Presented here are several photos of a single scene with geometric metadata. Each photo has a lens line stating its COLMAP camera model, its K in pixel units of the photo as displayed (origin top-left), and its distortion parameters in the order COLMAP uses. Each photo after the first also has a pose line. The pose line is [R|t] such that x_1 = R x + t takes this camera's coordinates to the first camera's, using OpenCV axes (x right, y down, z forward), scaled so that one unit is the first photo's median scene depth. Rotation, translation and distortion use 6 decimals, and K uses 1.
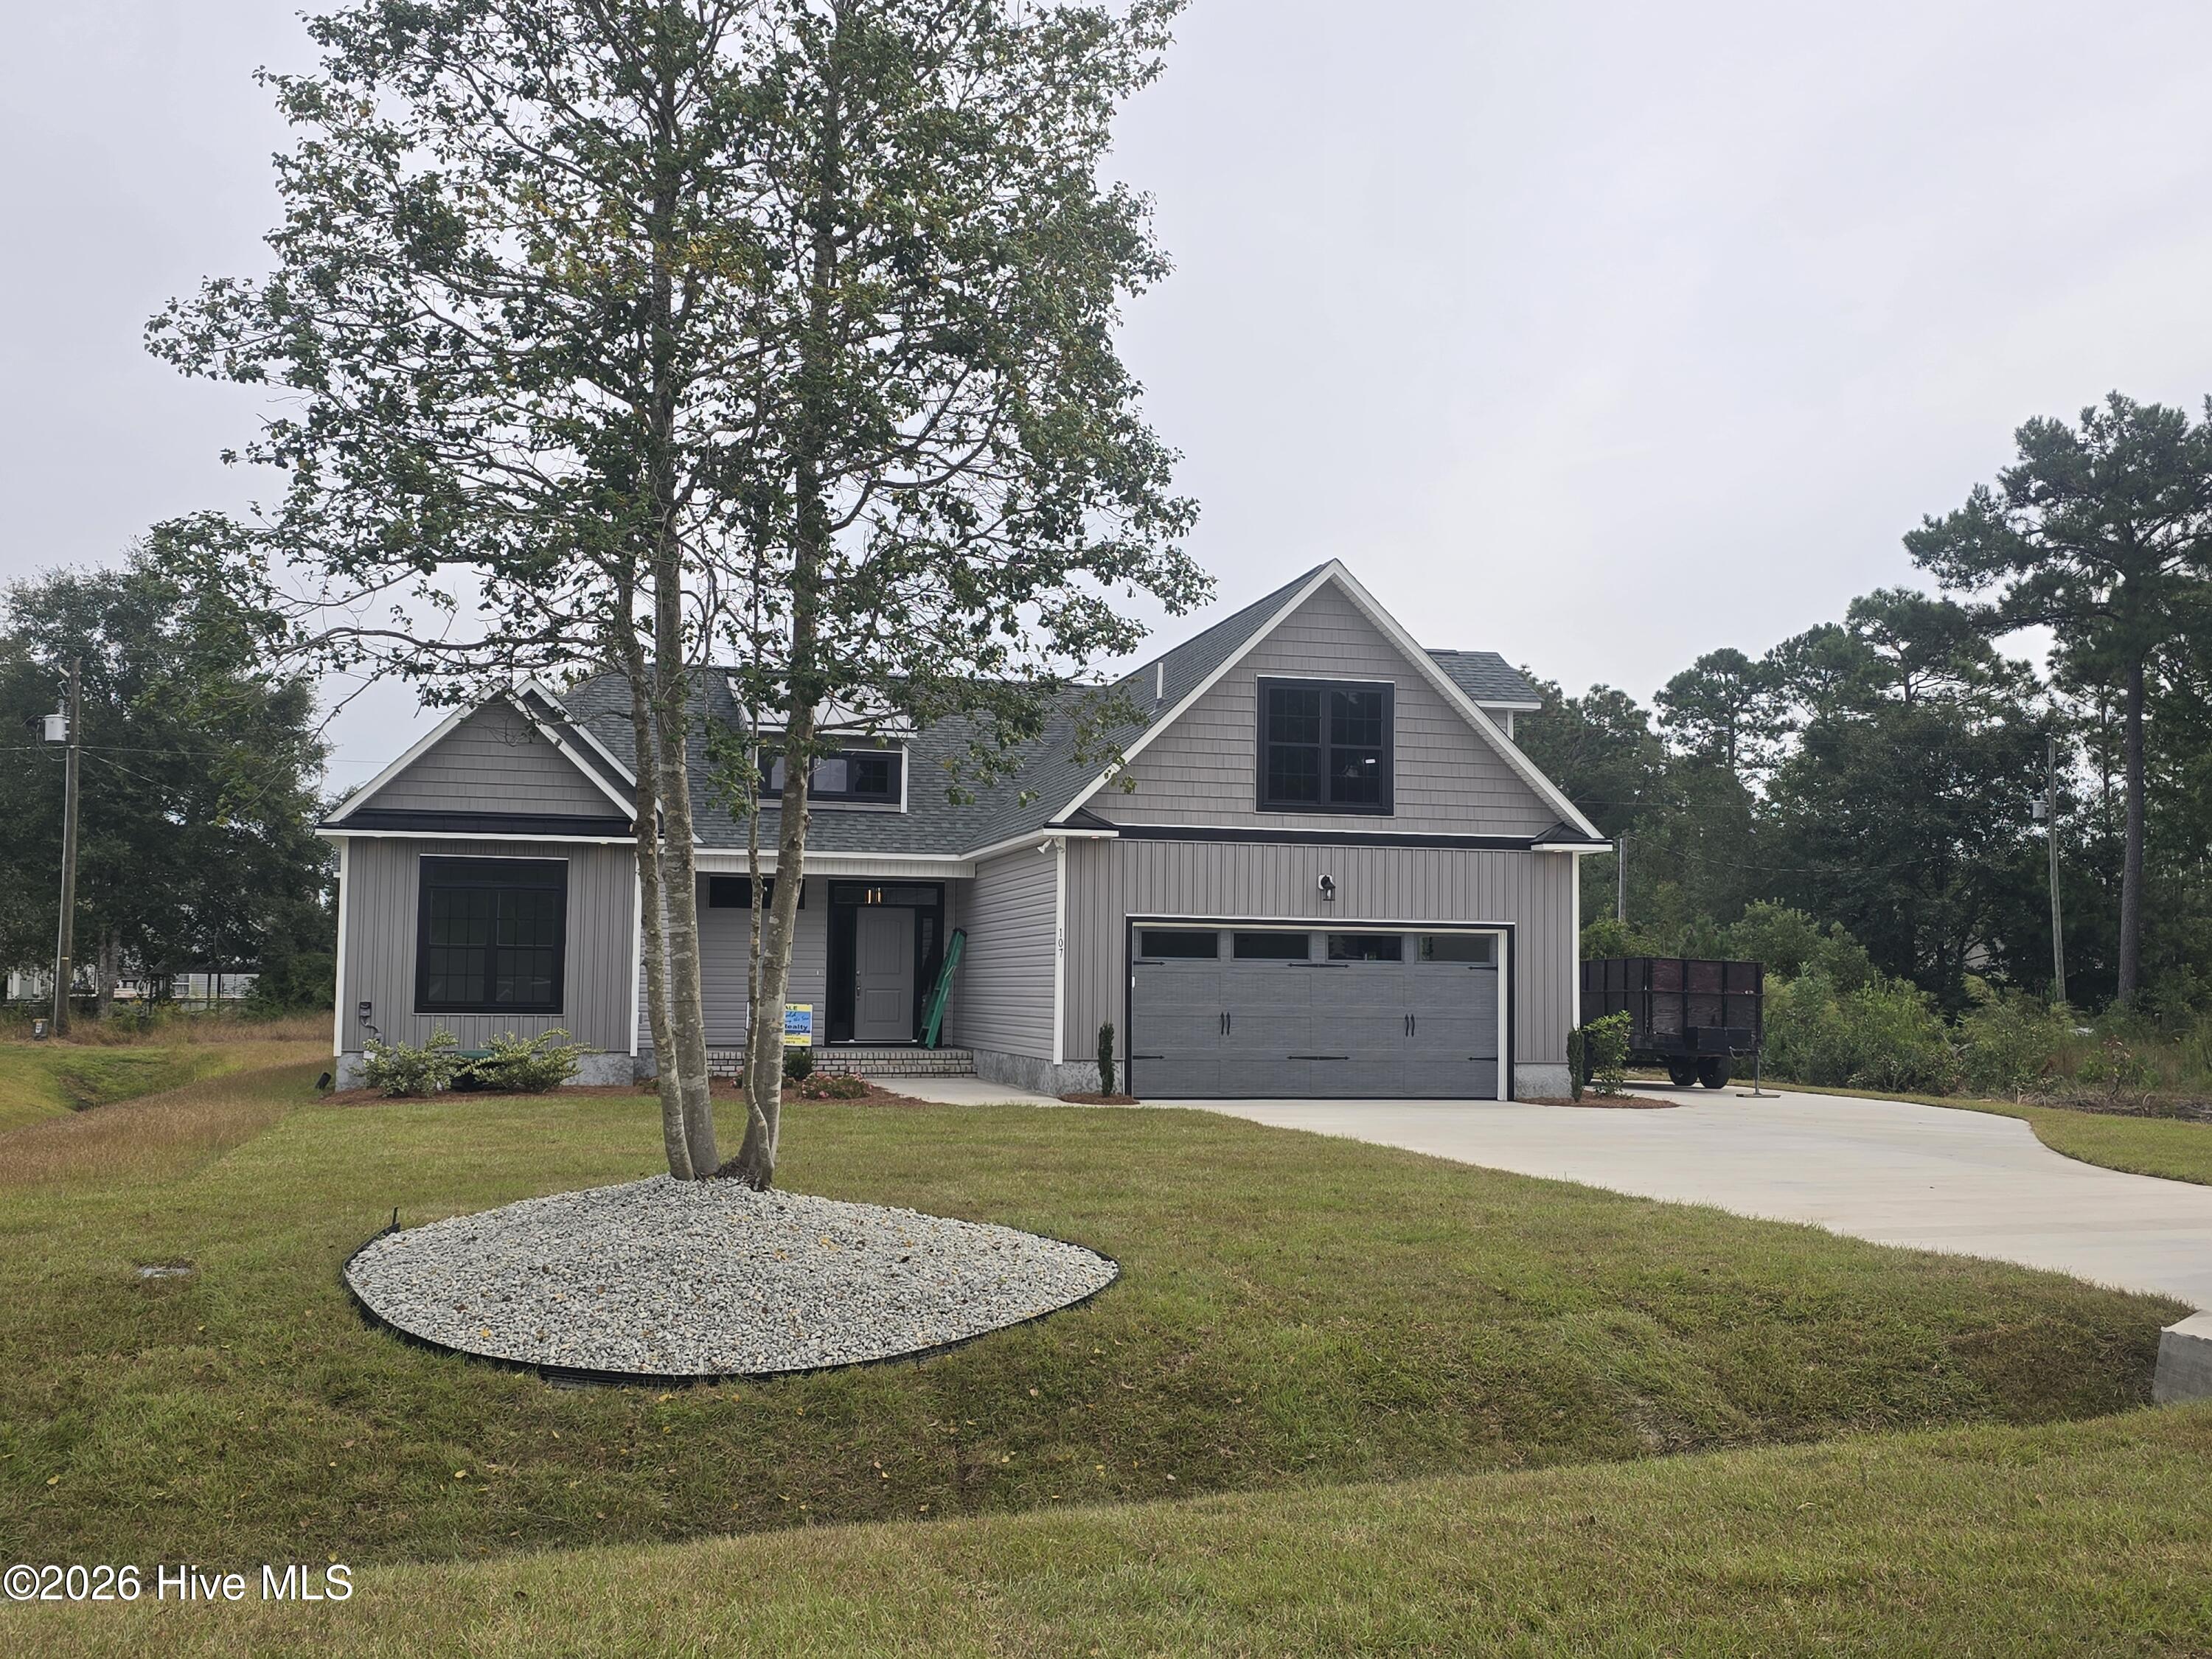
lens RADIAL K [[2036.1, 0, 1106.0], [0, 2036.1, 829.5], [0, 0, 1]] dist [0.013969, -0.000120]
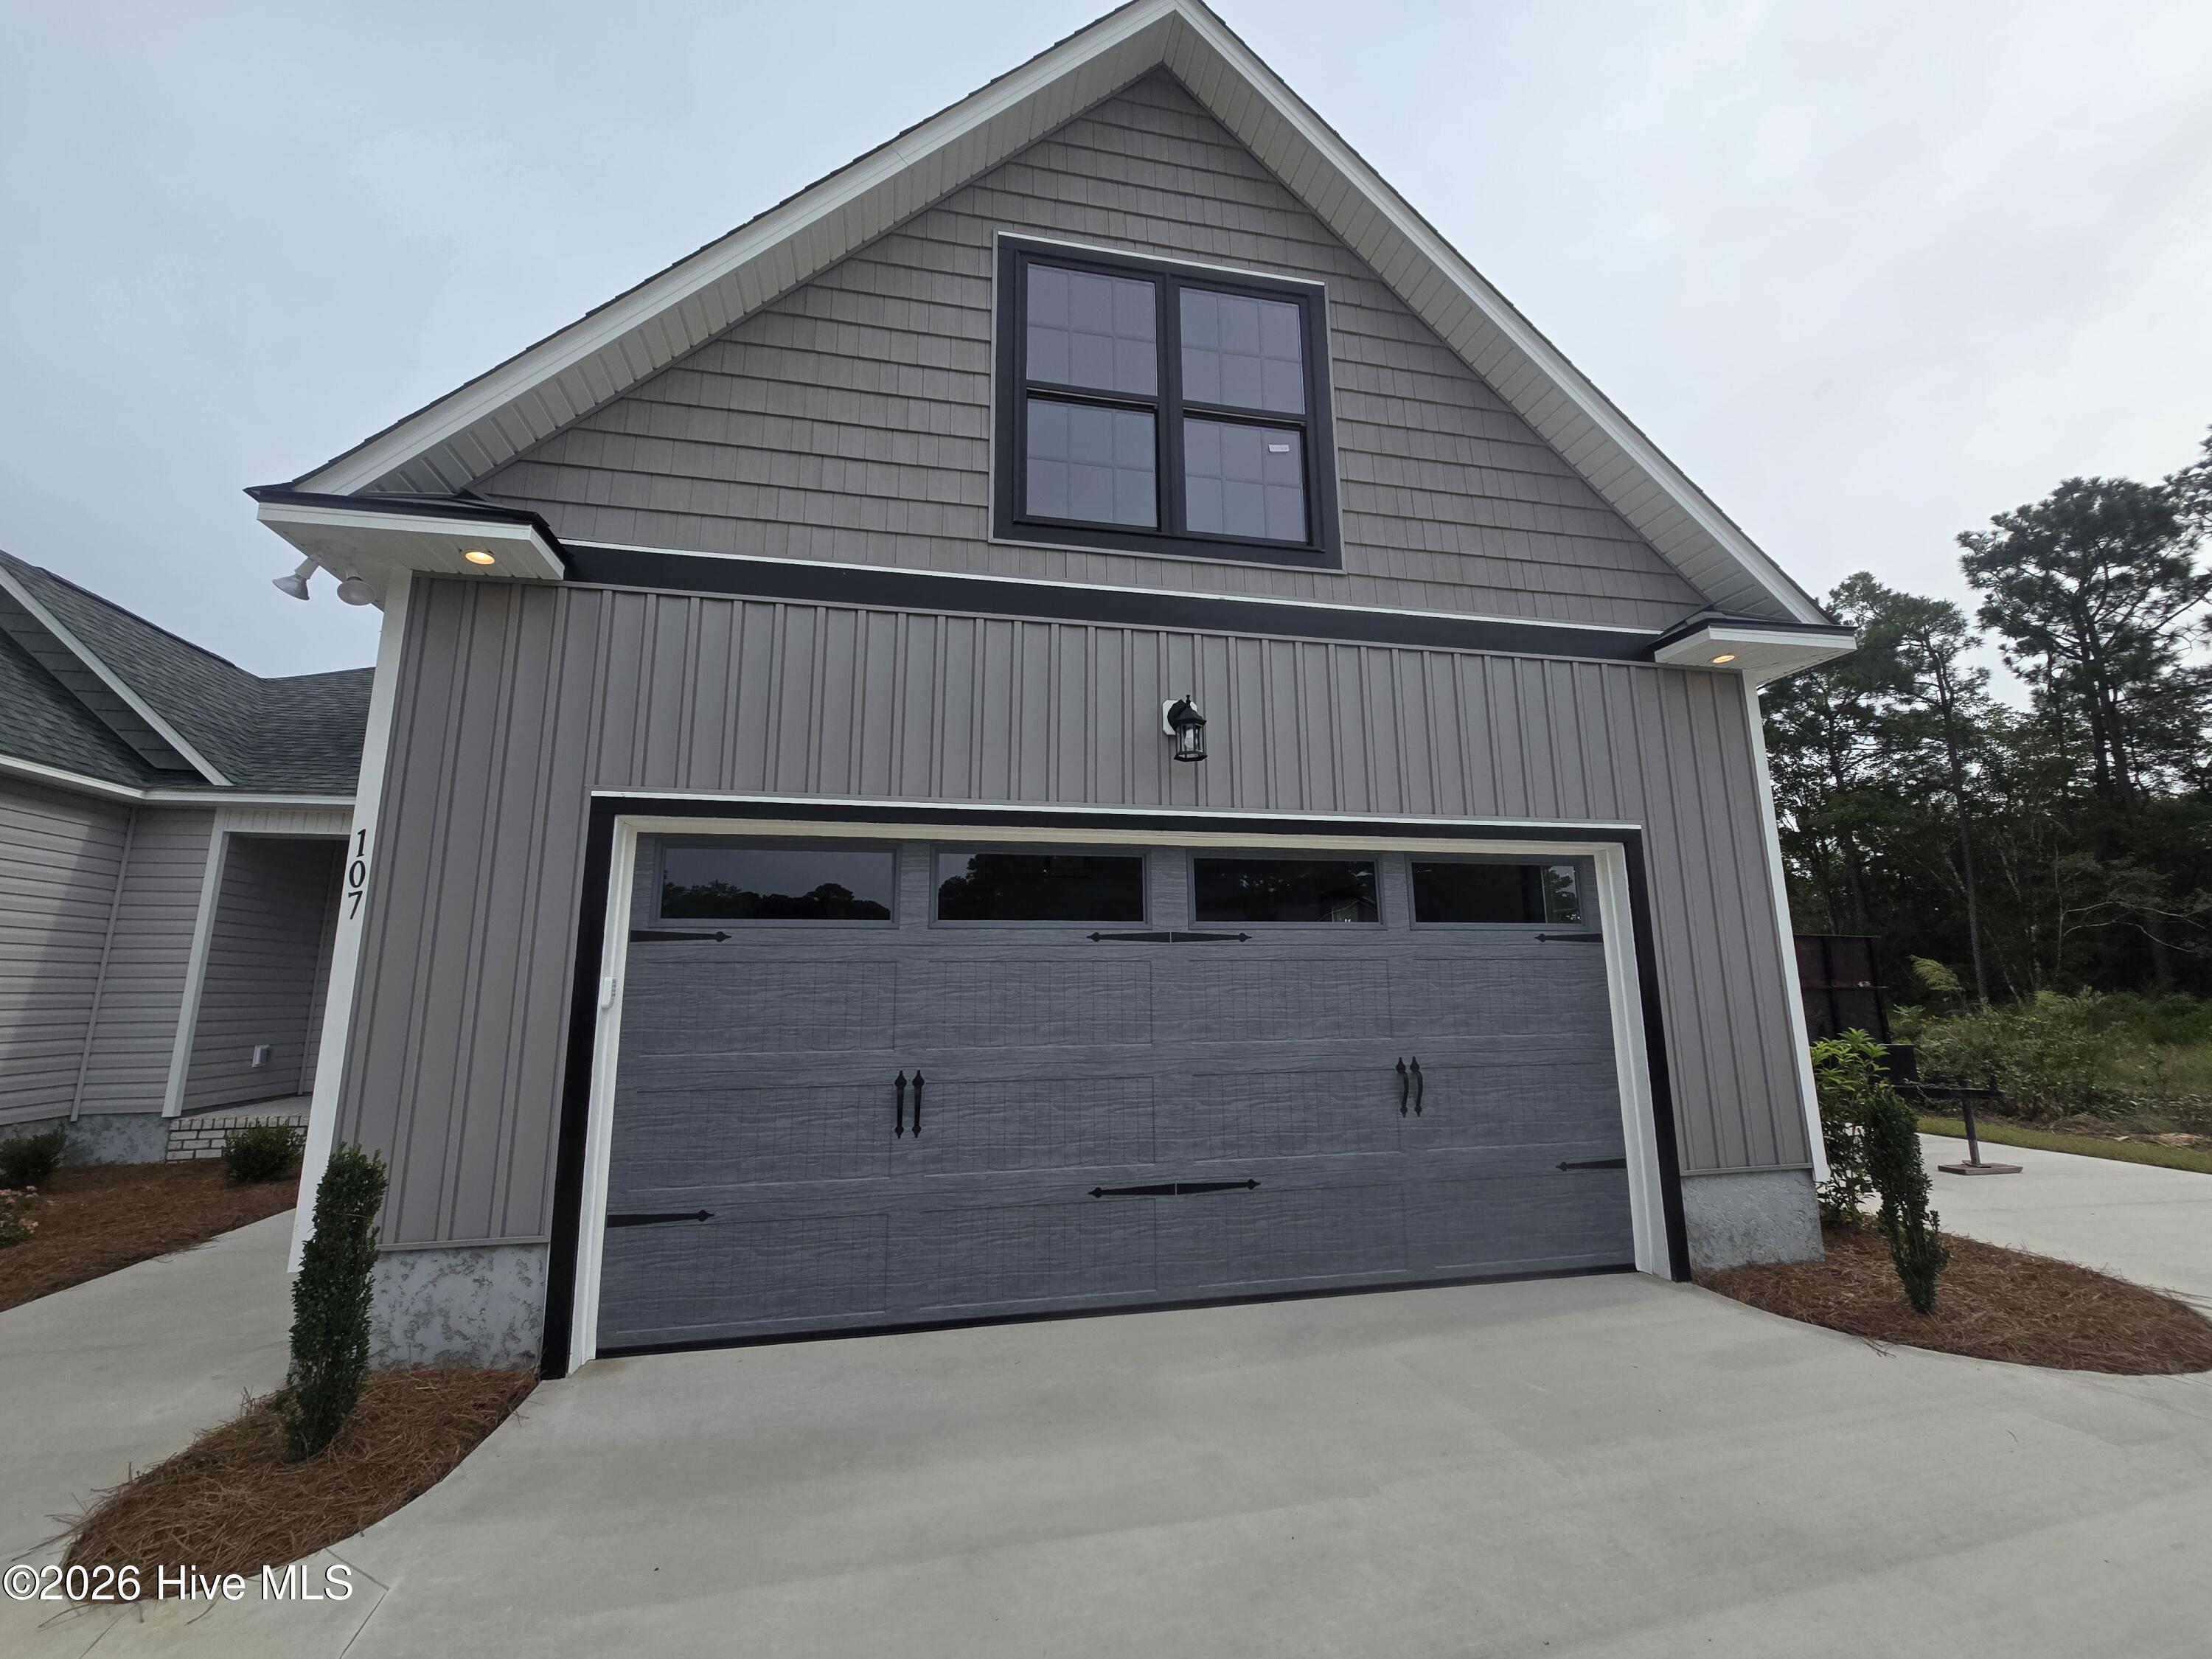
lens RADIAL K [[905.8, 0, 1095.7], [0, 905.8, 826.4], [0, 0, 1]] dist [0.001436, 0.000433]
pose [[0.999299, -0.028738, -0.023982, 0.094998], [0.026033, 0.993987, -0.106357, 0.063923], [0.026895, 0.105658, 0.994039, 0.827327]]
